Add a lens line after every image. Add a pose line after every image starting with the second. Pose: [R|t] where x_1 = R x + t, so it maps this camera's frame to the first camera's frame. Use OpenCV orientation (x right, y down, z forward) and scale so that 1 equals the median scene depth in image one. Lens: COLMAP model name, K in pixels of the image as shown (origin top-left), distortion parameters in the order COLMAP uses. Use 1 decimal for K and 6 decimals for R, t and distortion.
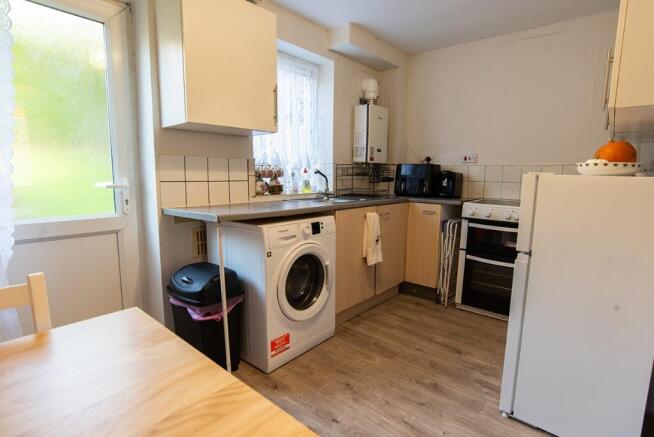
lens RADIAL K [[333.3, 0, 324.3], [0, 333.3, 219.9], [0, 0, 1]] dist [-0.070550, 0.026452]
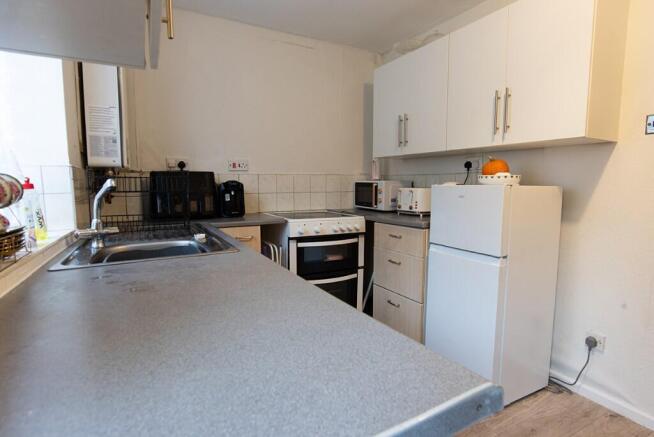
lens RADIAL K [[333.3, 0, 324.3], [0, 333.3, 219.9], [0, 0, 1]] dist [-0.070550, 0.026452]
pose [[0.356668, -0.109166, 0.927831, -0.318673], [0.133177, 0.988948, 0.065162, -0.097174], [-0.924690, 0.100324, 0.367264, 0.636066]]
